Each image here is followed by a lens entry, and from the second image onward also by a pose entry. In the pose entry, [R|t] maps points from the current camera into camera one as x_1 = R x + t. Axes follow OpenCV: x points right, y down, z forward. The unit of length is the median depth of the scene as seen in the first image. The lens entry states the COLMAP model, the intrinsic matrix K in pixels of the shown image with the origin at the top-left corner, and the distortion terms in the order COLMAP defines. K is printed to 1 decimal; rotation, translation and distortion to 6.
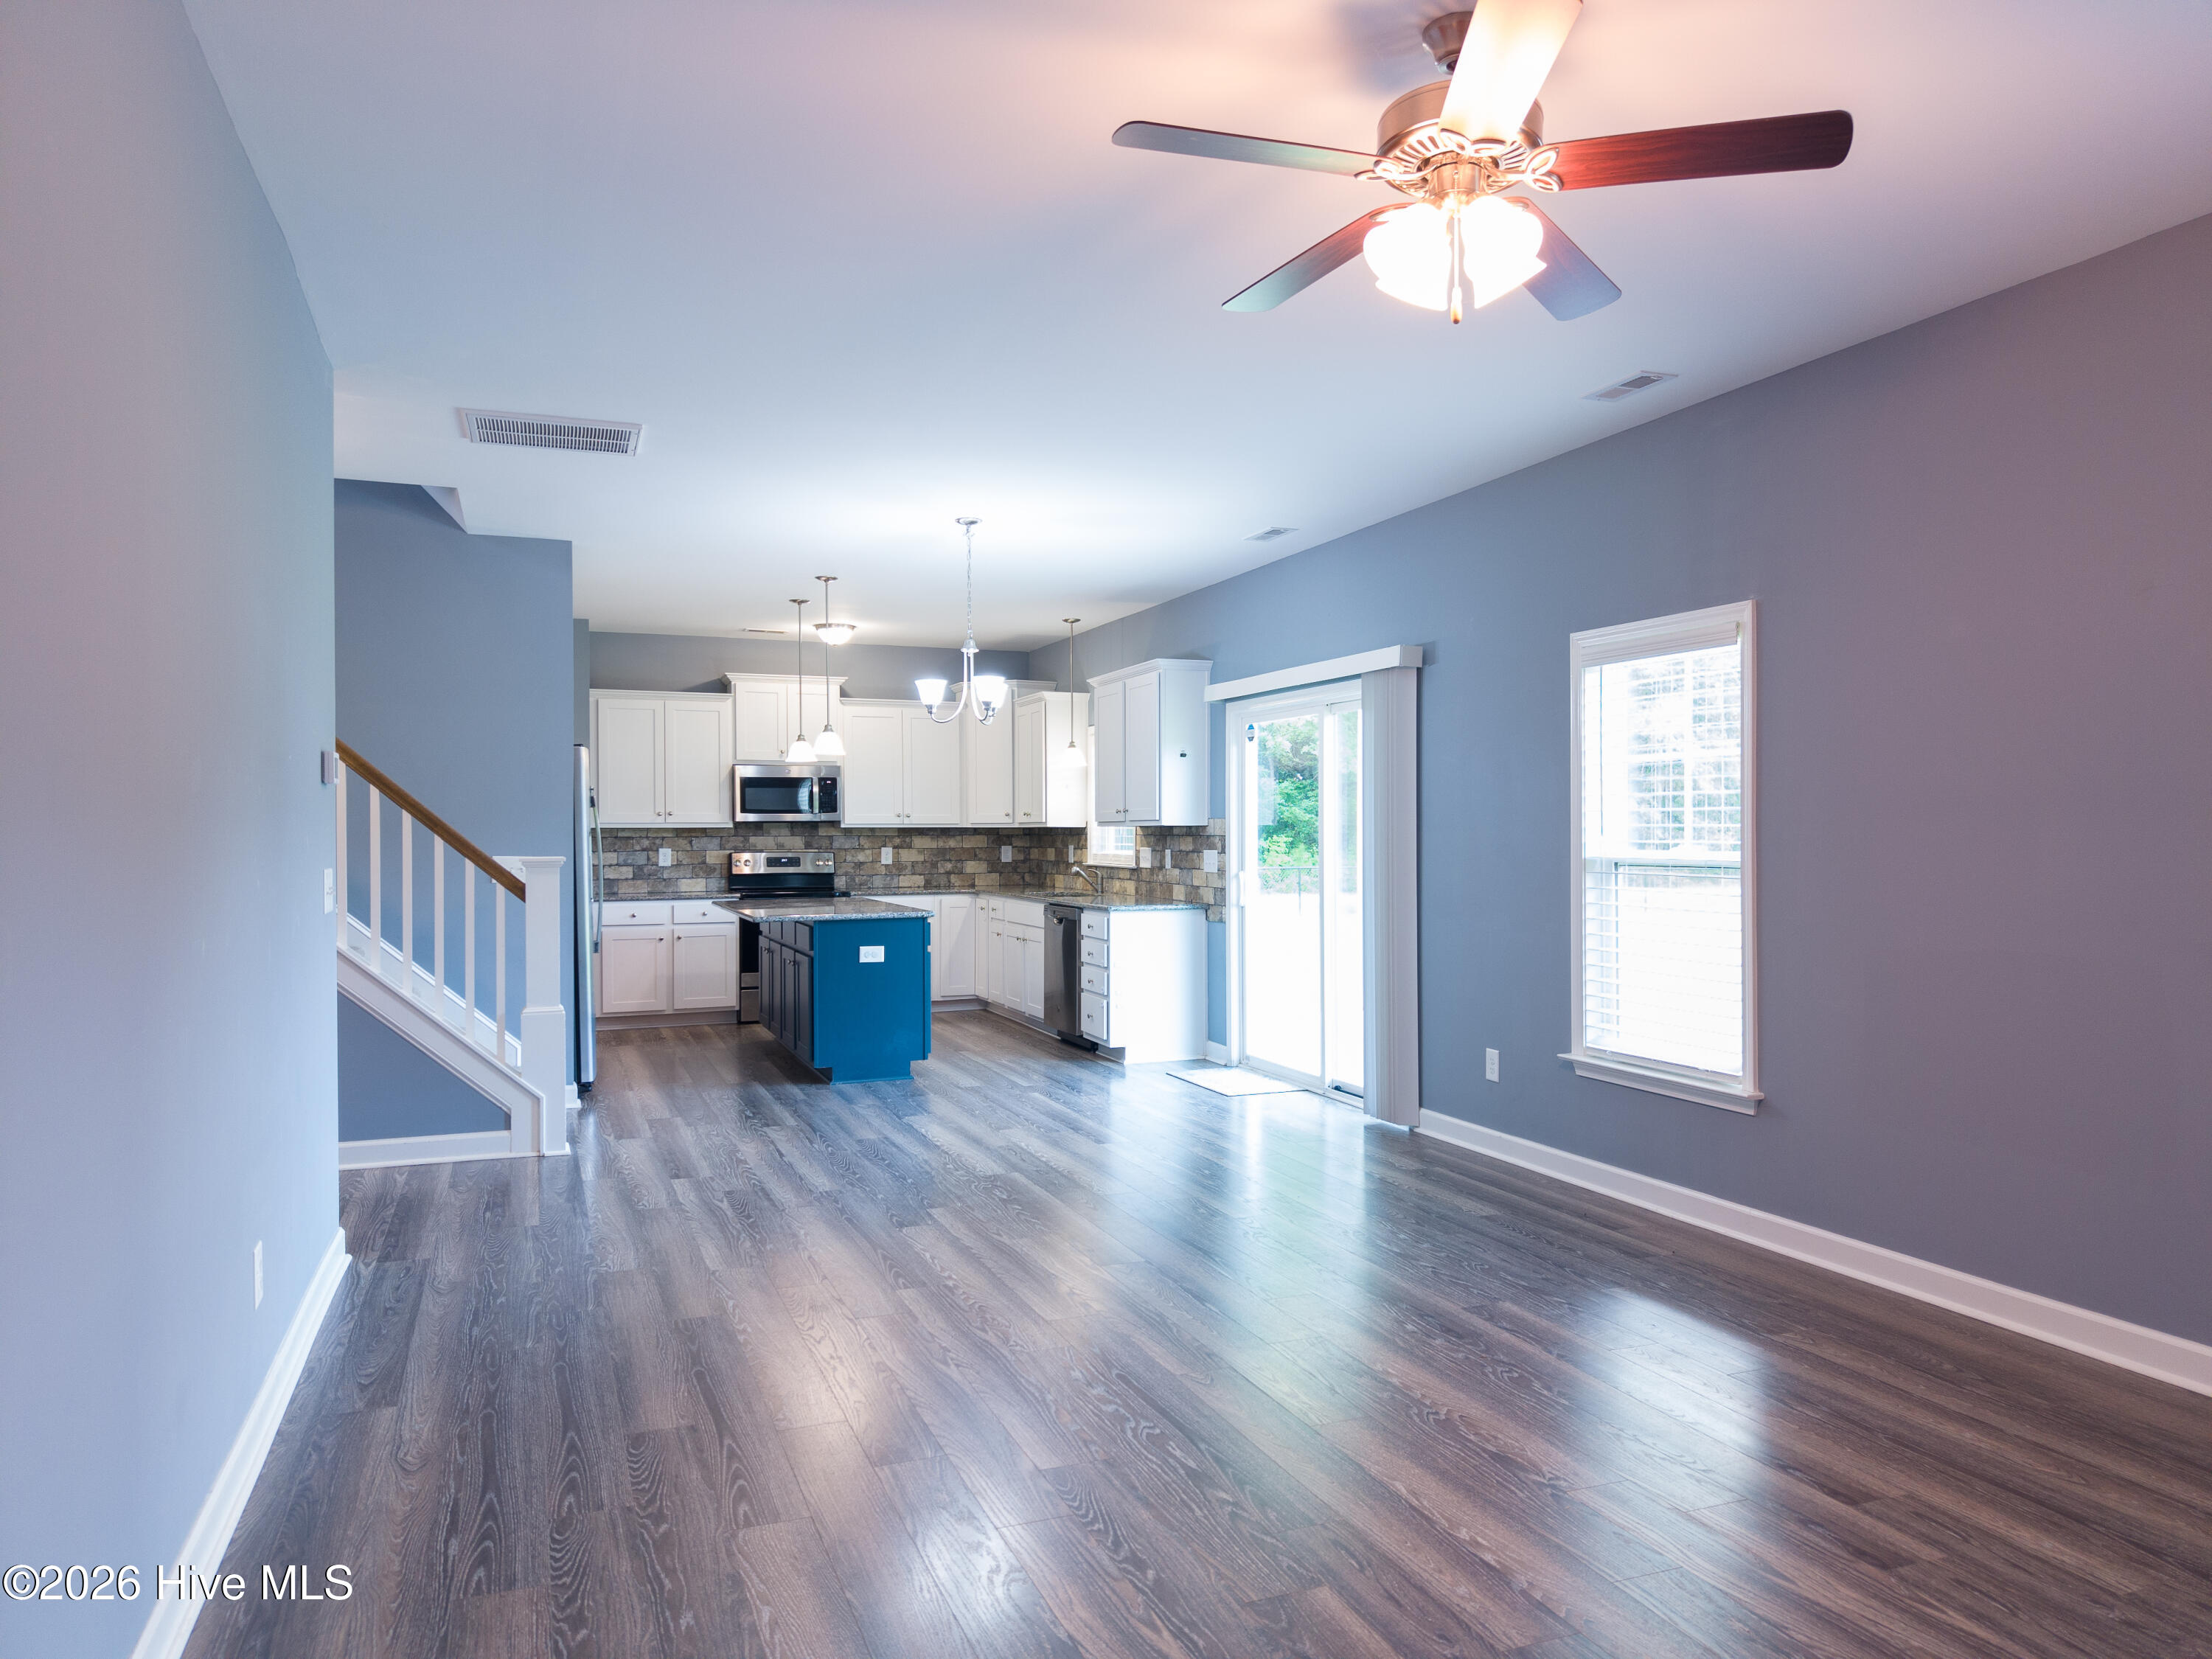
lens RADIAL K [[1494.1, 0, 1106.0], [0, 1494.1, 829.5], [0, 0, 1]] dist [0.003390, 0.001716]
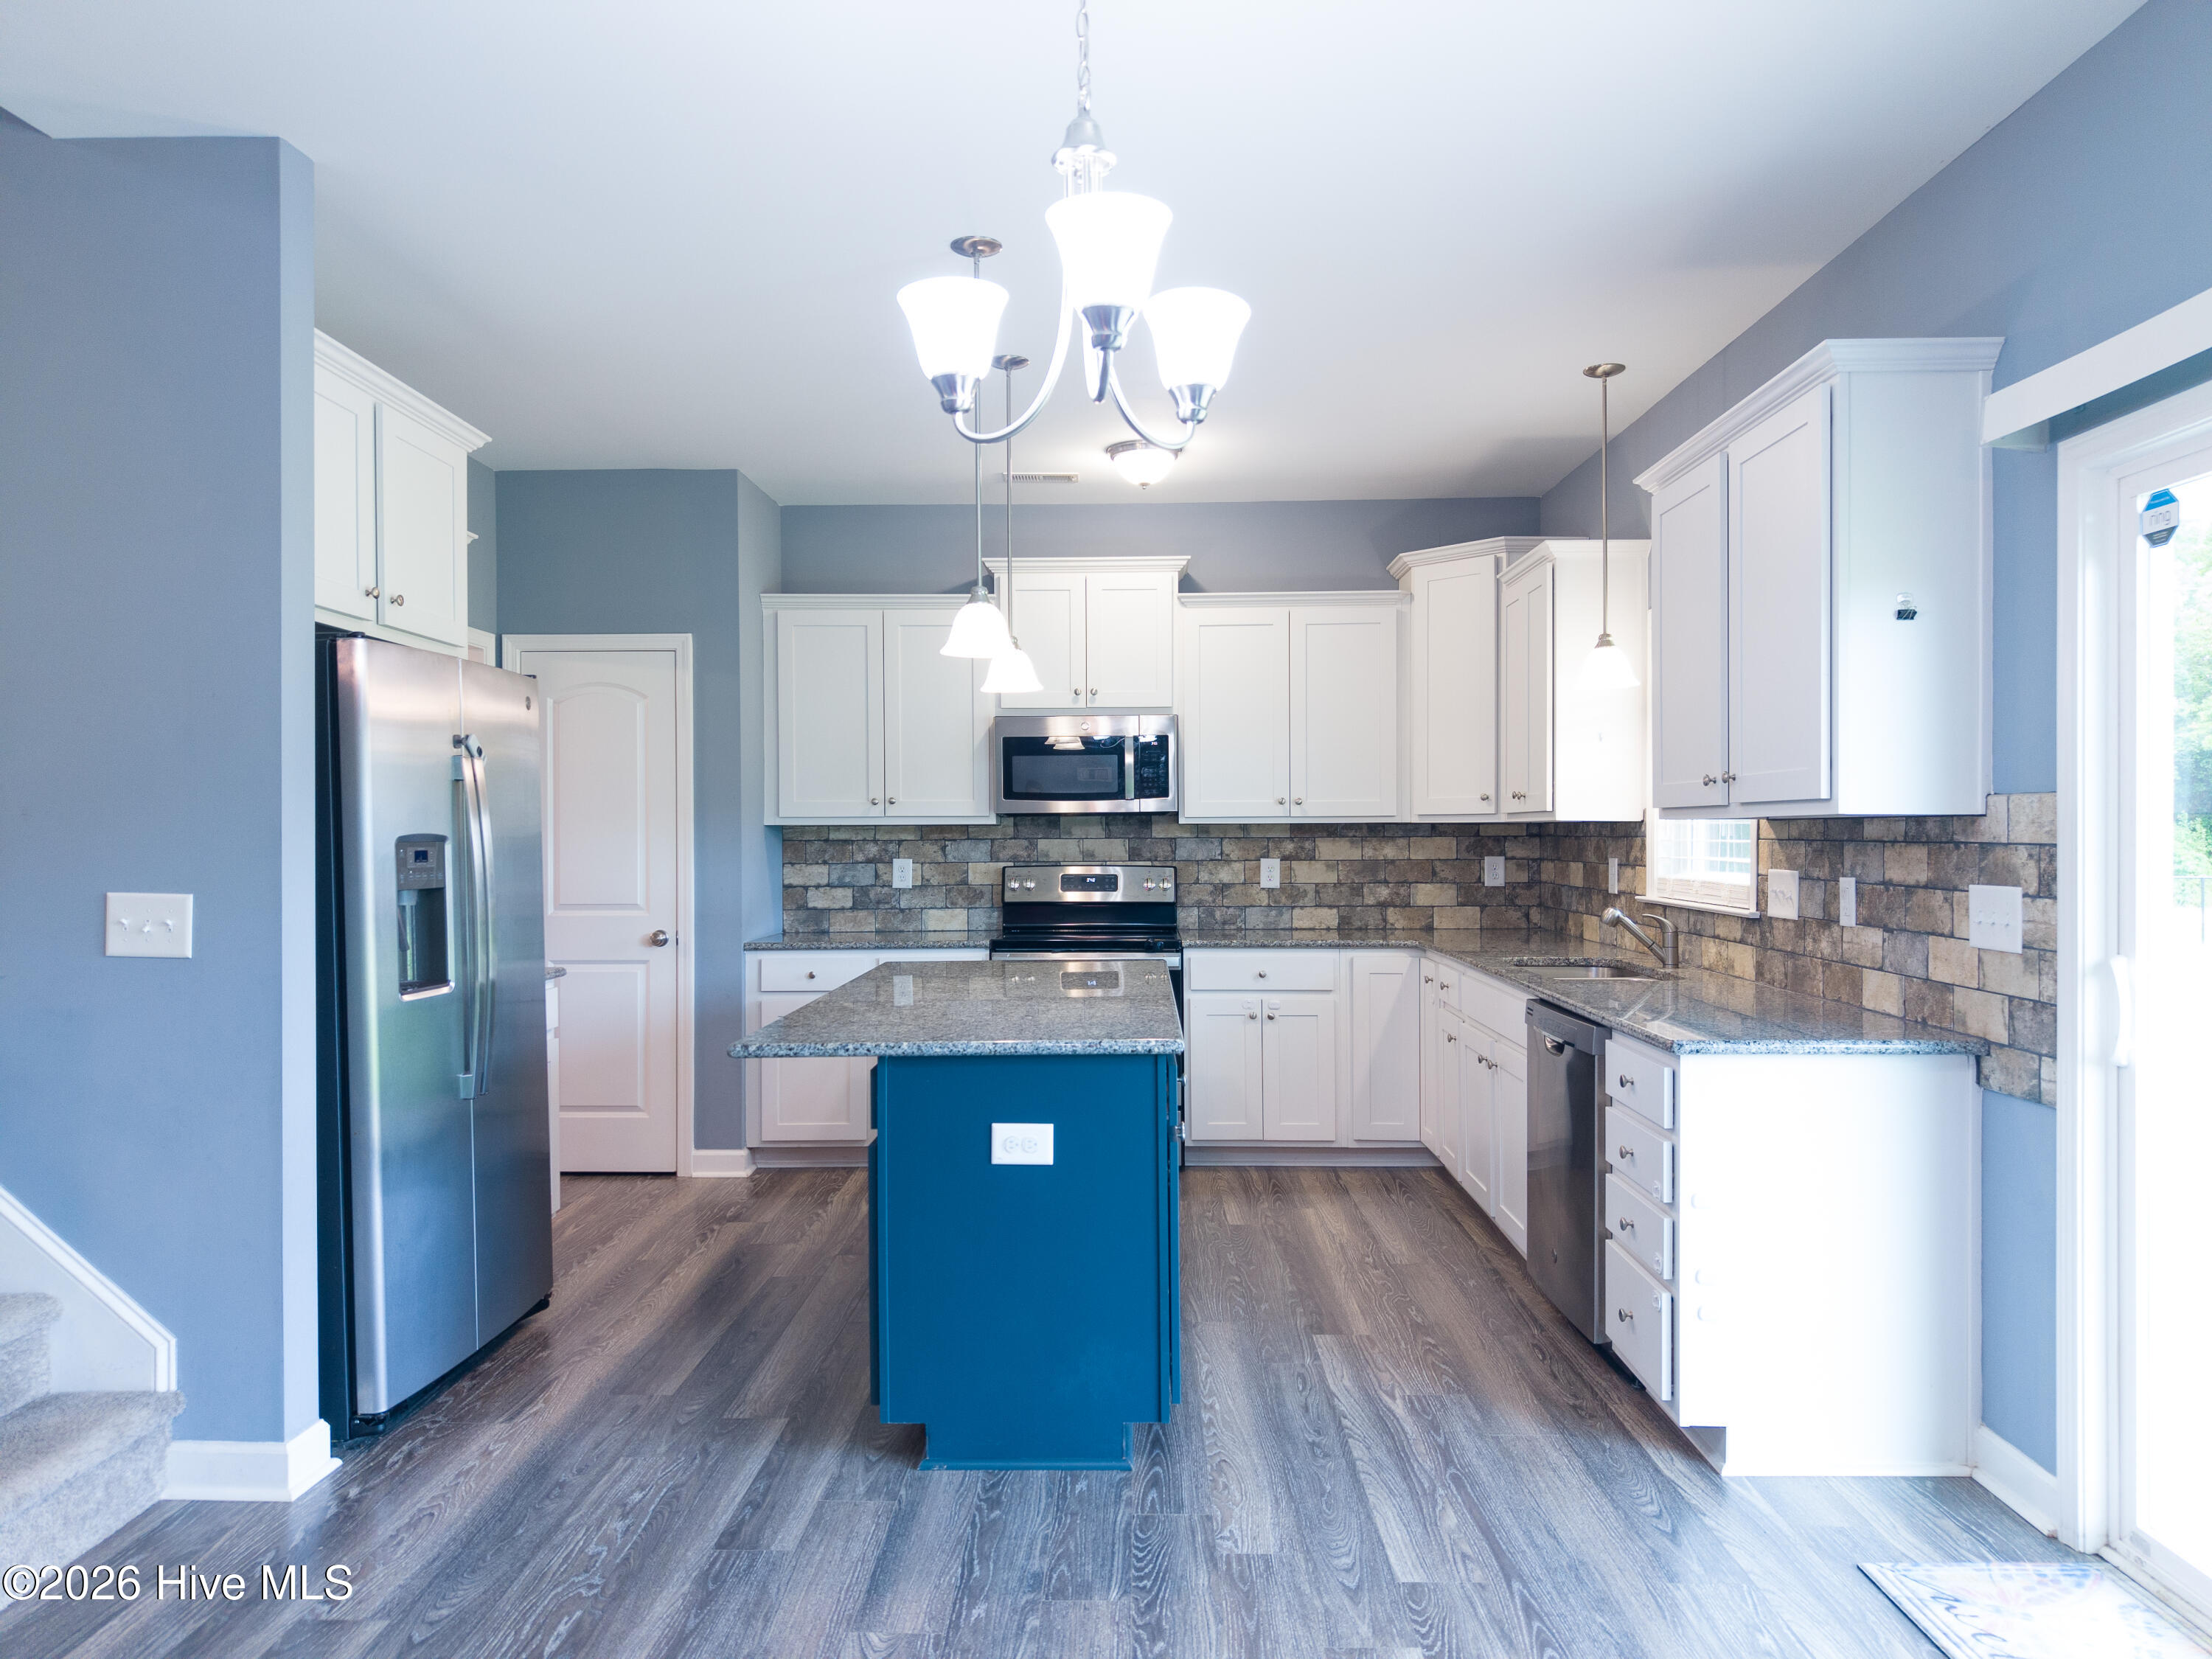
lens RADIAL K [[1570.2, 0, 1043.0], [0, 1570.2, 836.4], [0, 0, 1]] dist [0.004474, -0.004095]
pose [[0.918463, 0.000245, -0.395508, 0.009094], [0.002561, 0.999975, 0.006568, -0.000412], [0.395500, -0.007045, 0.918439, 0.455791]]
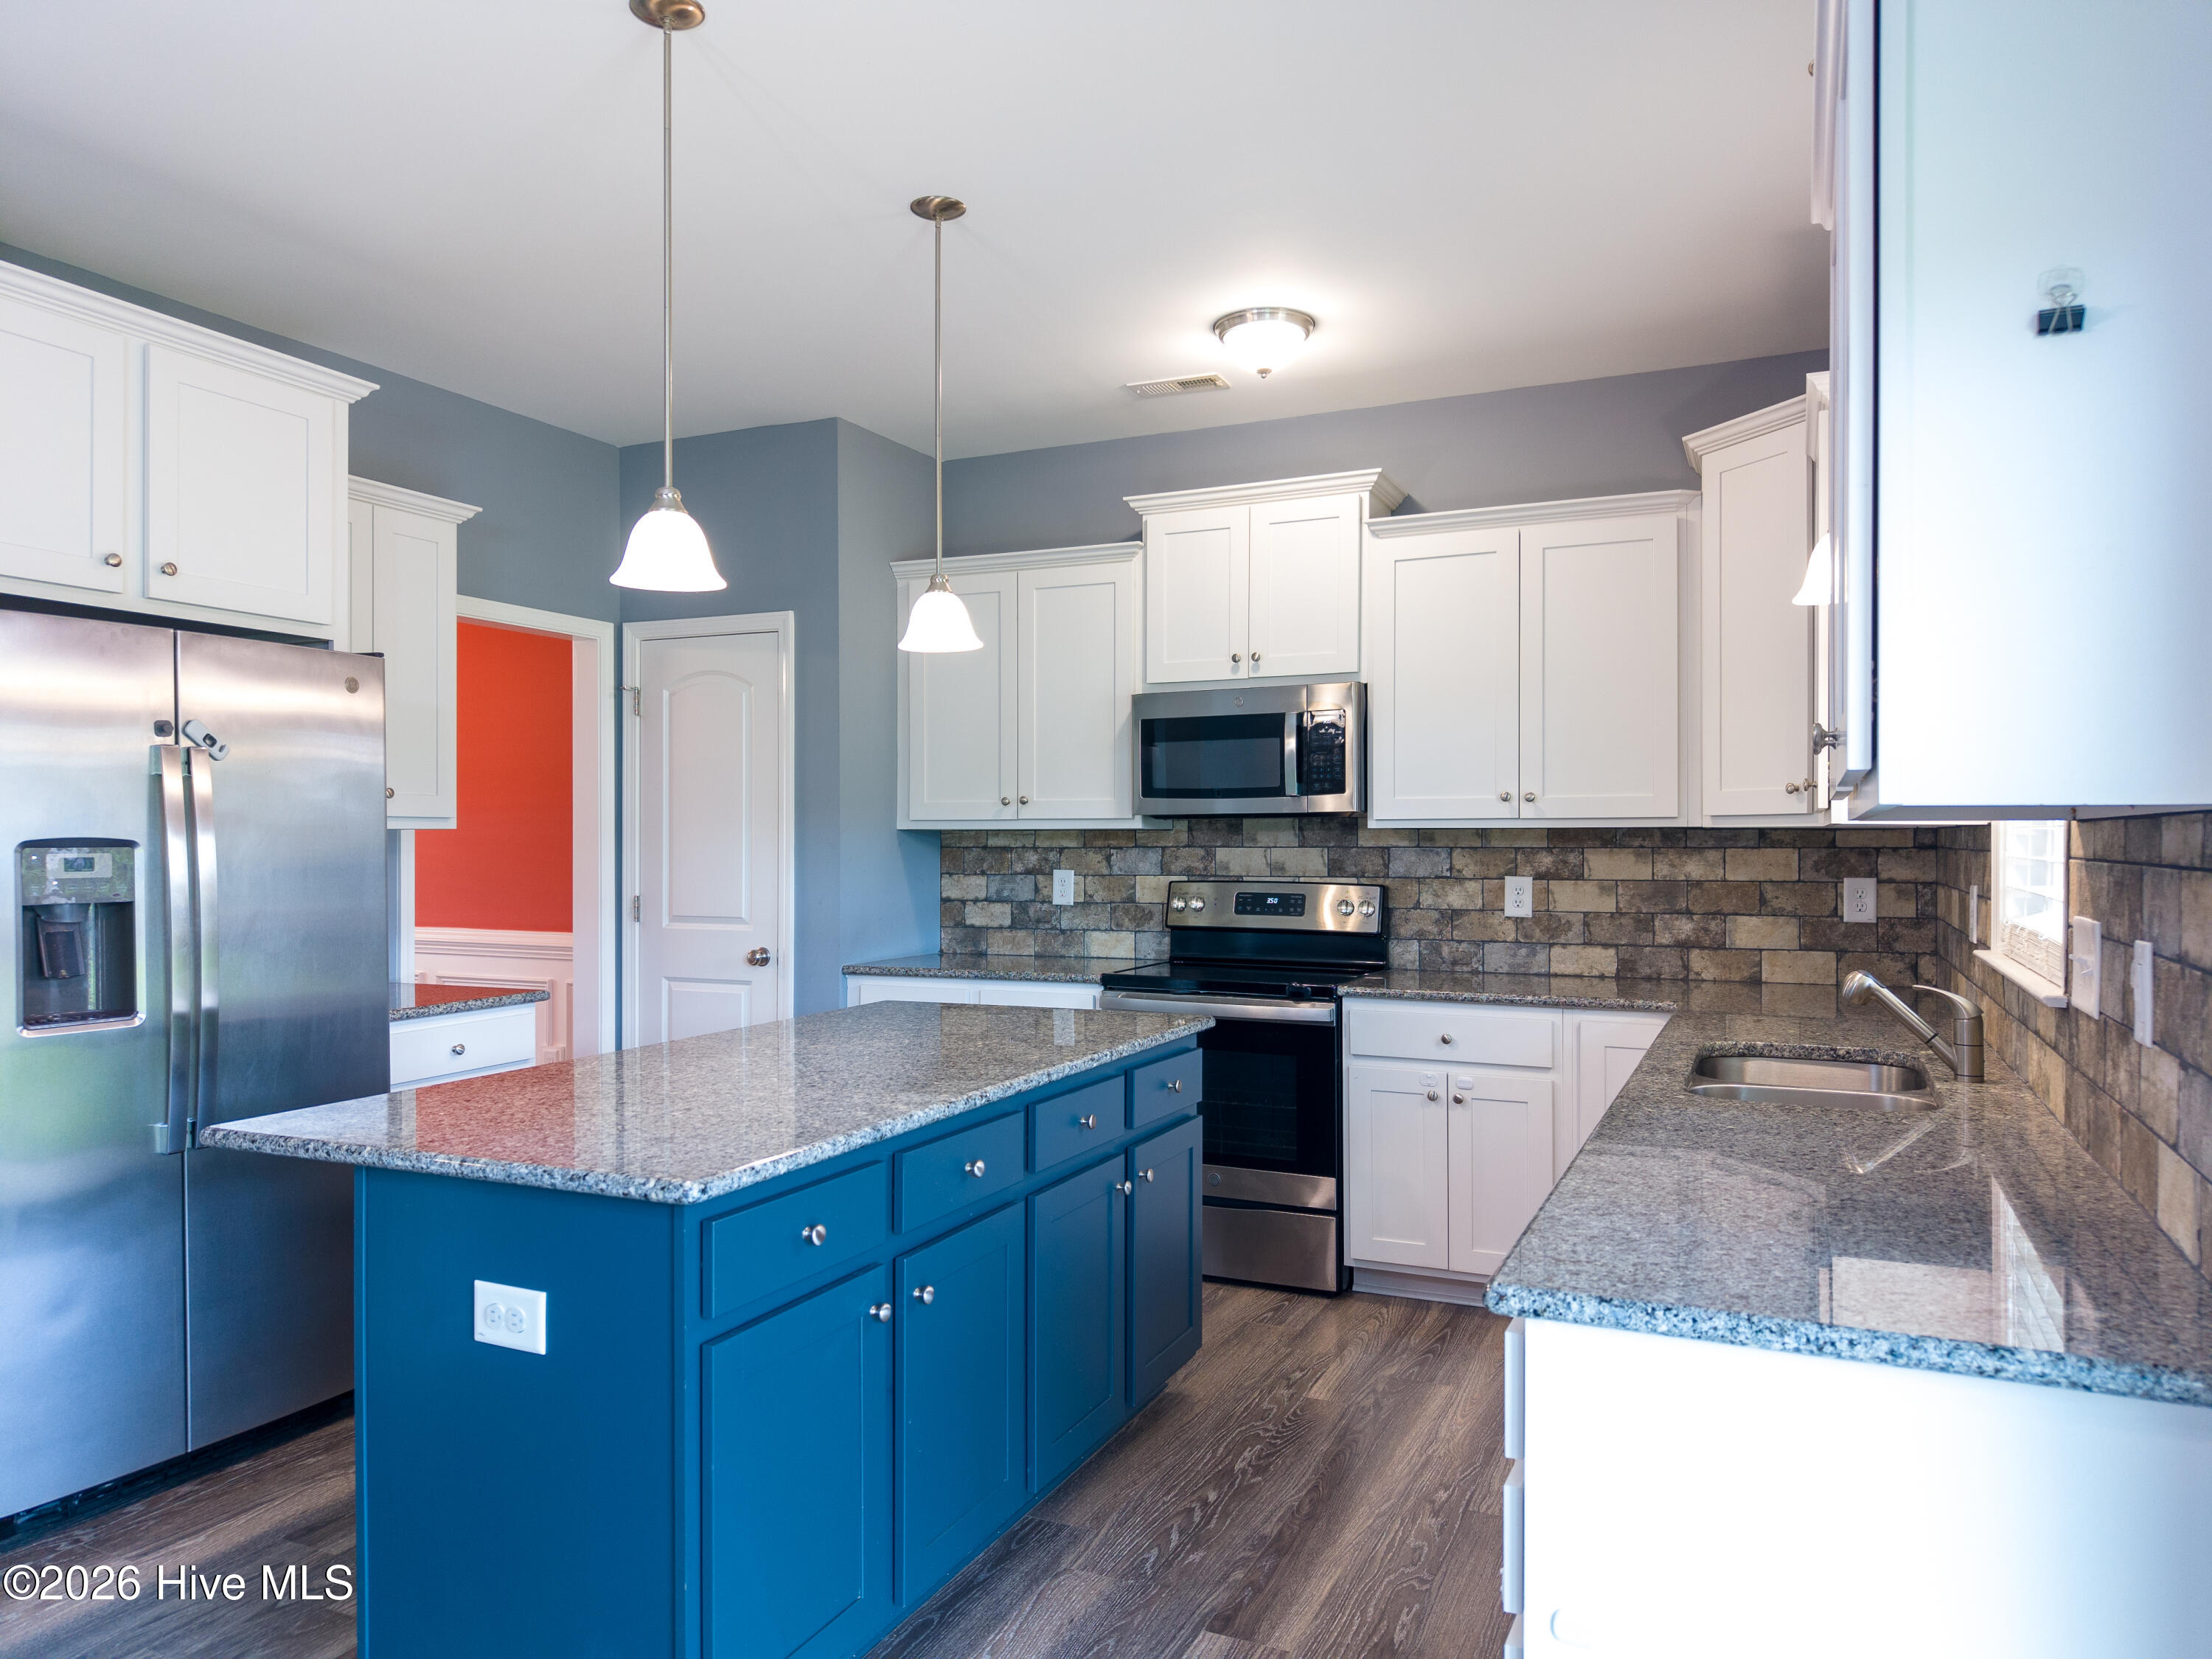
lens RADIAL K [[1549.5, 0, 926.7], [0, 1549.5, 846.7], [0, 0, 1]] dist [0.001297, -0.085798]
pose [[0.664242, 0.007748, -0.747477, 0.067196], [0.000296, 0.999943, 0.010628, -0.000711], [0.747517, -0.007281, 0.664203, 0.642330]]
